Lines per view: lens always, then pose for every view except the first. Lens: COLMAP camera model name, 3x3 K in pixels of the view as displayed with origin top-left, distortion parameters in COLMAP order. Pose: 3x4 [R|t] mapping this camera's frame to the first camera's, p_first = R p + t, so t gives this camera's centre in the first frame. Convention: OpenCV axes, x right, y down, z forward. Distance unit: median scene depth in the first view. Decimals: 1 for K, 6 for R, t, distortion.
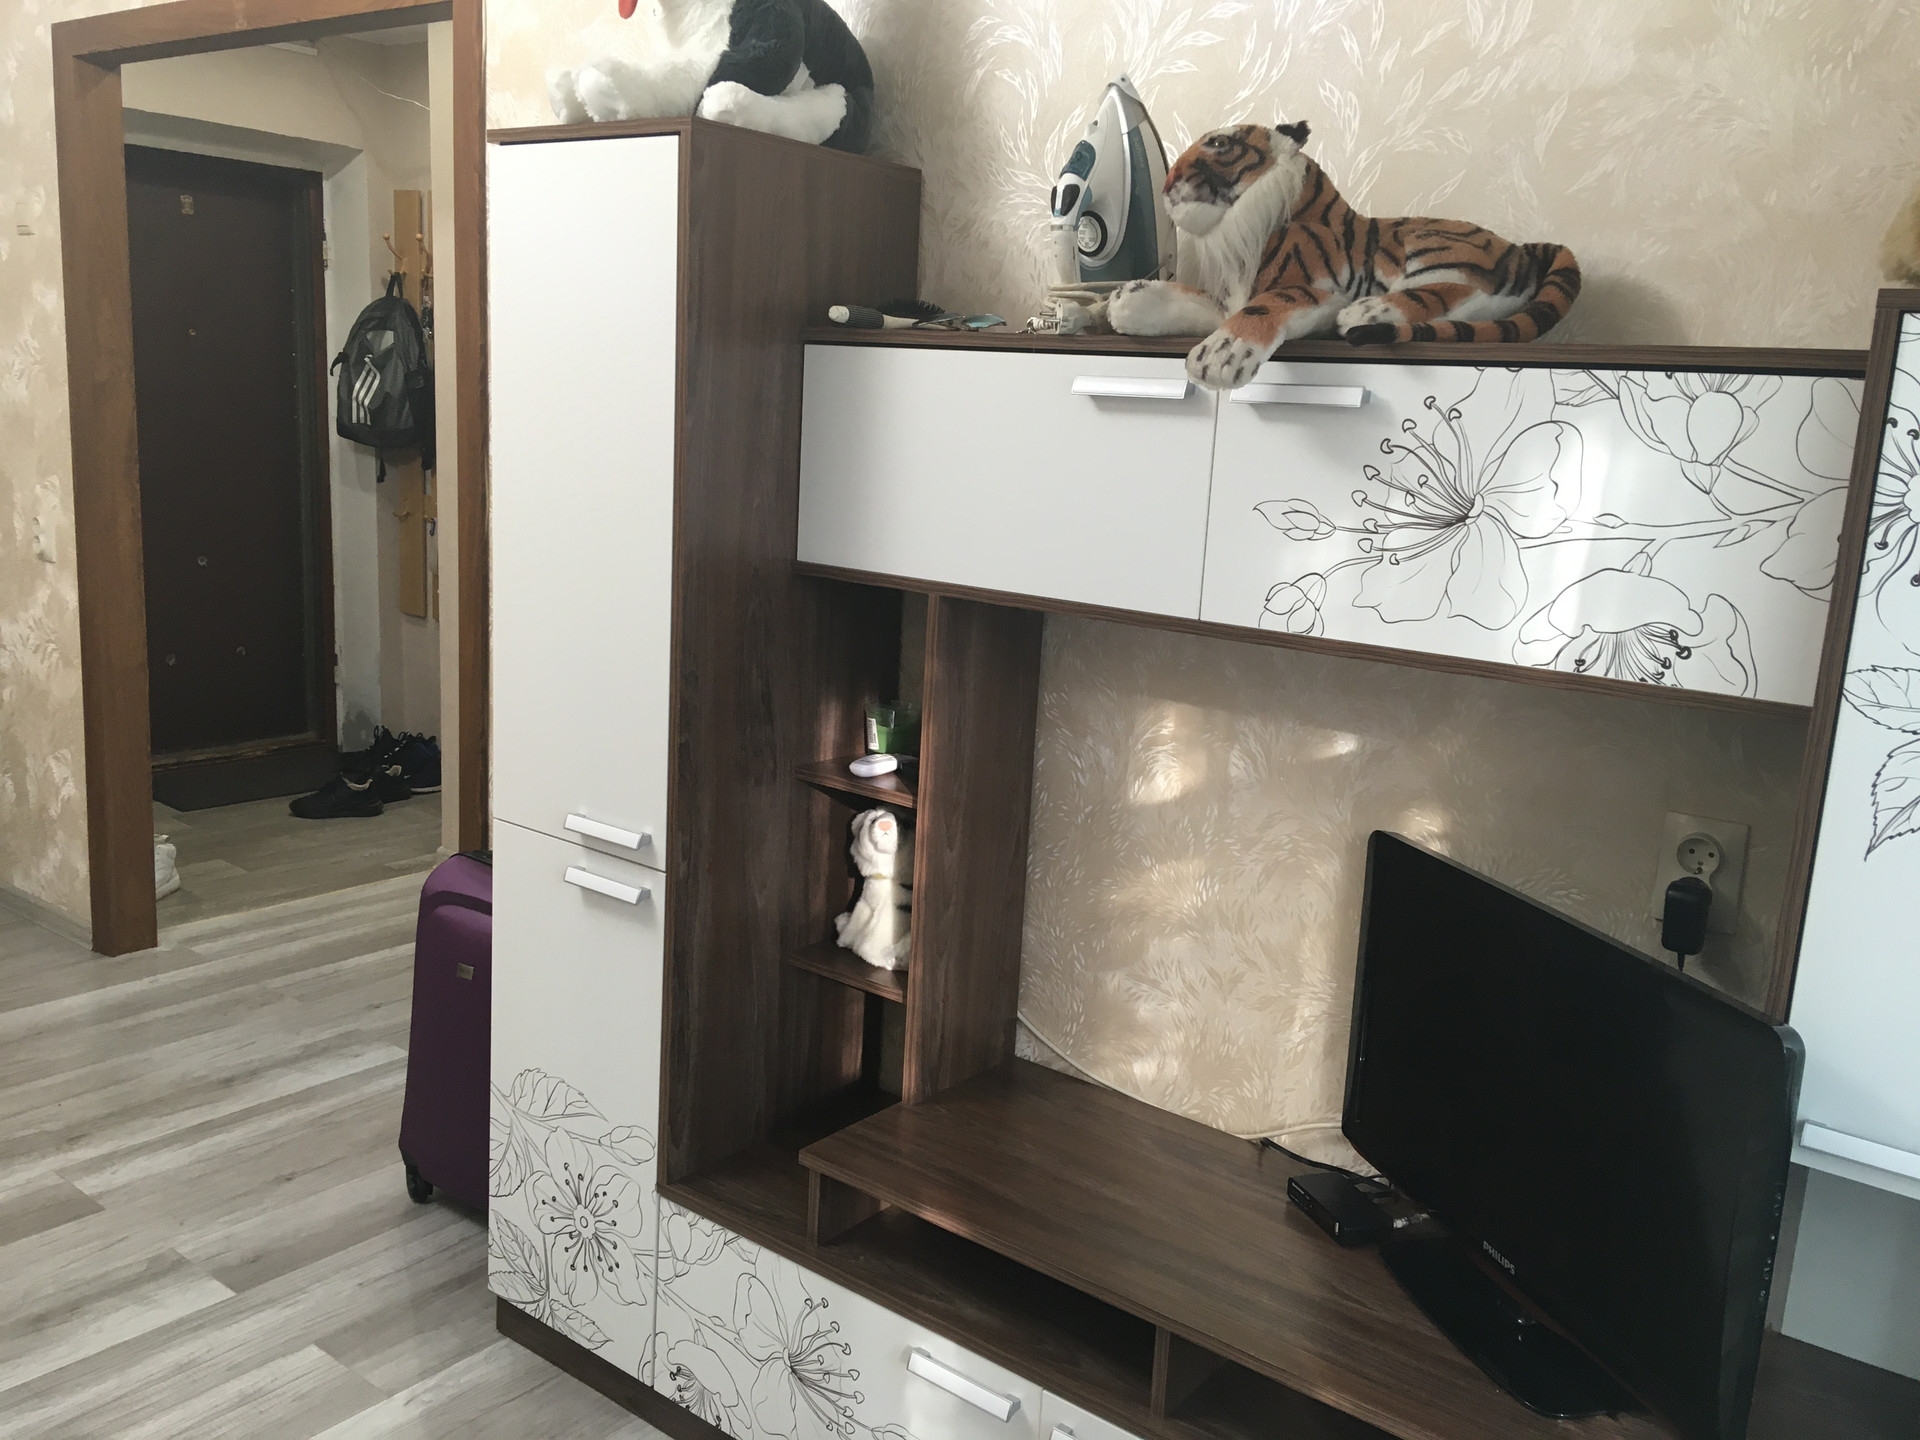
lens RADIAL K [[1619.3, 0, 966.2], [0, 1619.3, 712.4], [0, 0, 1]] dist [0.120746, -0.186141]
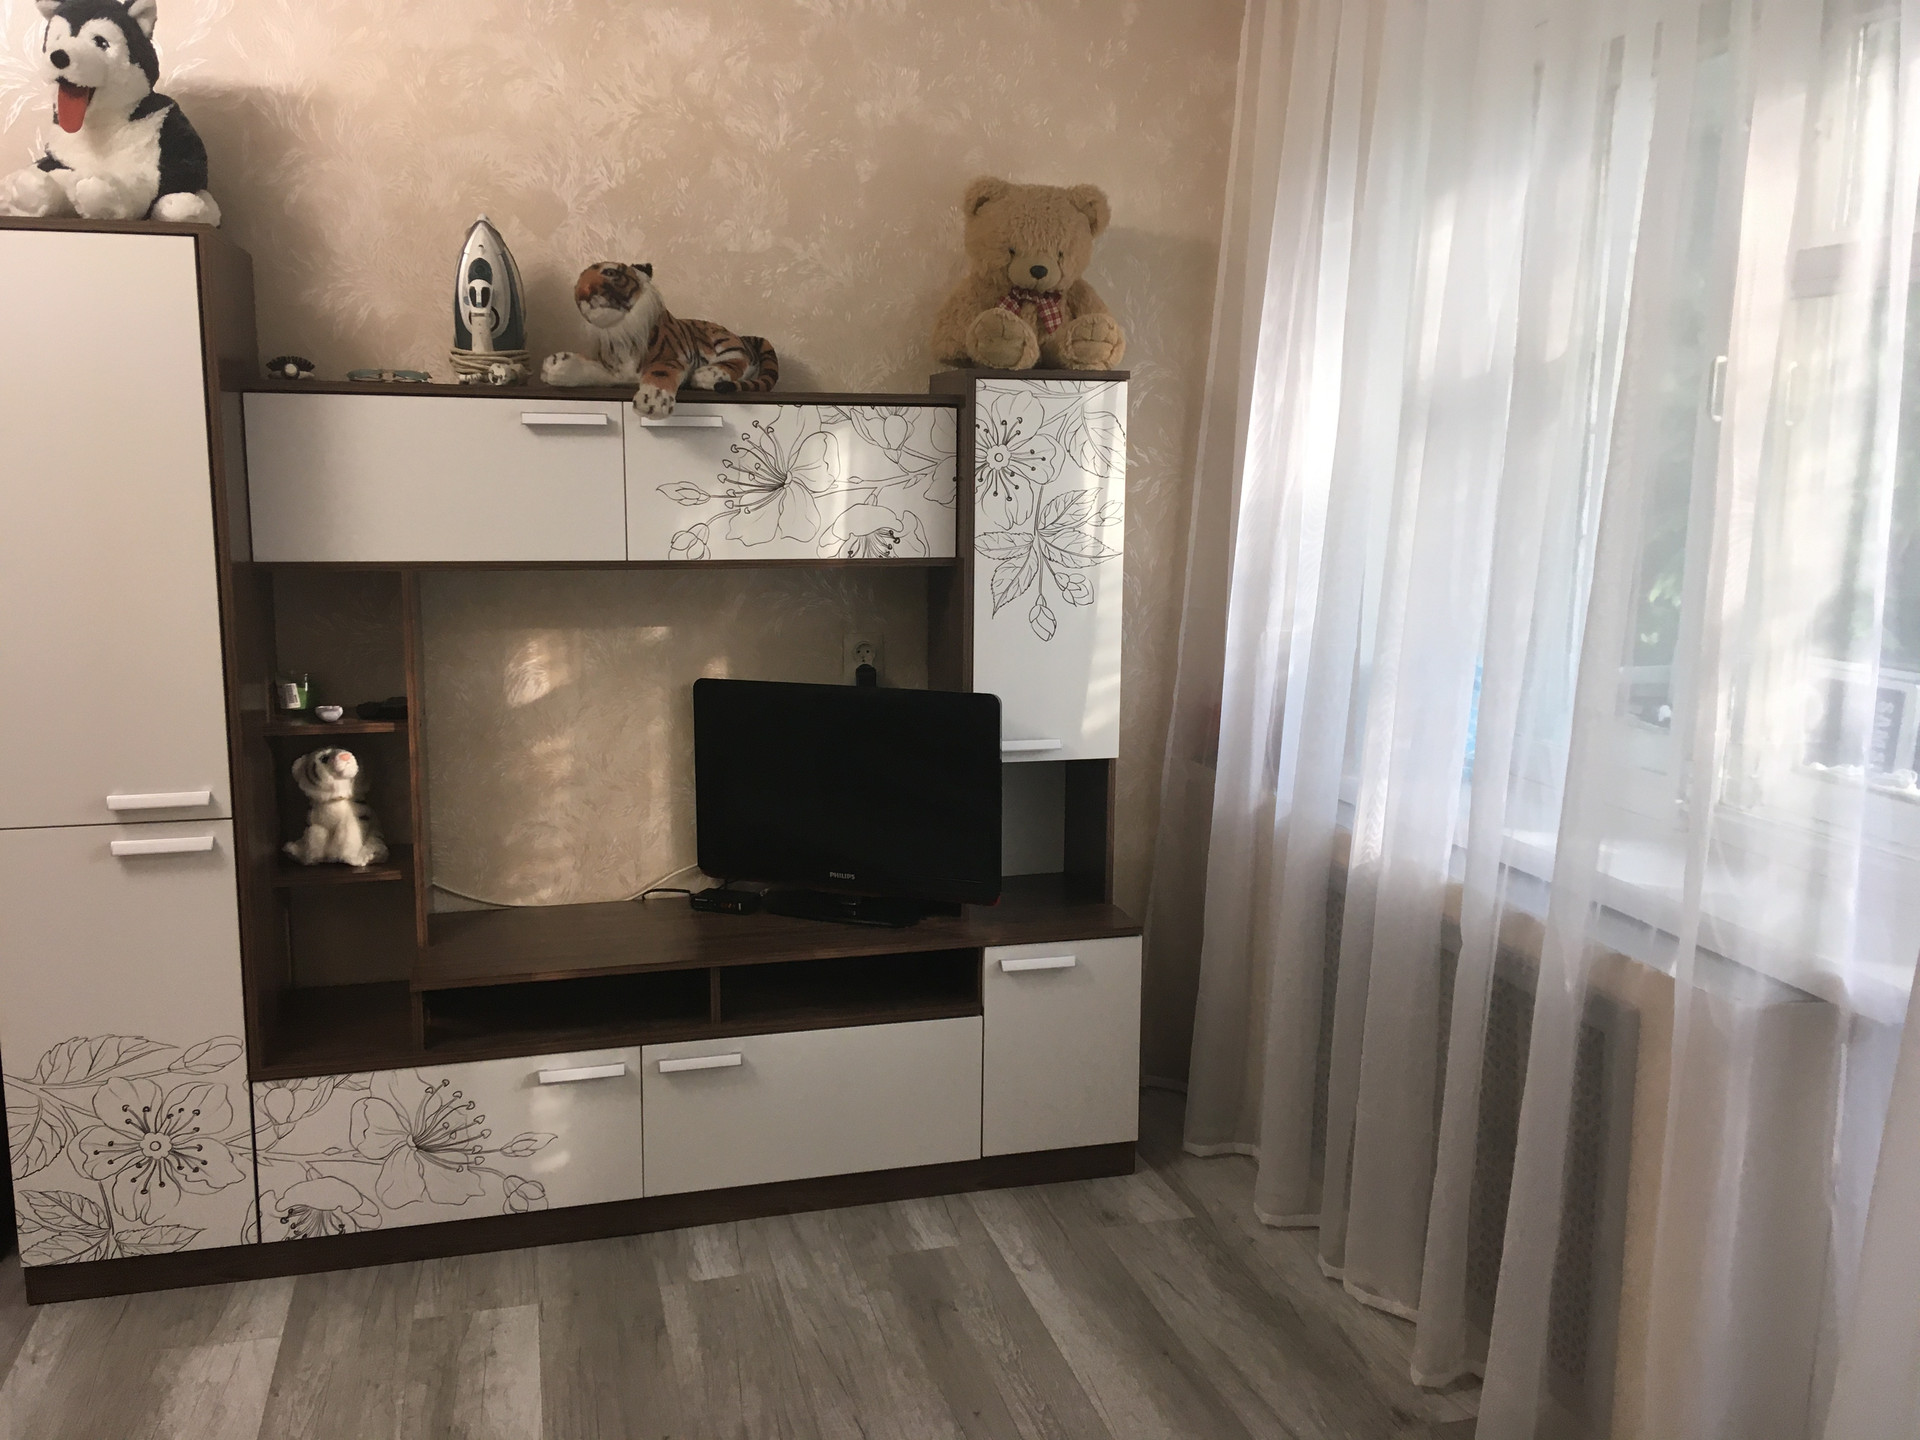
lens RADIAL K [[1619.3, 0, 966.2], [0, 1619.3, 712.4], [0, 0, 1]] dist [0.120746, -0.186141]
pose [[0.596082, -0.174974, 0.783626, -1.009307], [0.180954, 0.980133, 0.081205, 0.022724], [-0.782267, 0.093395, 0.615902, -0.272191]]
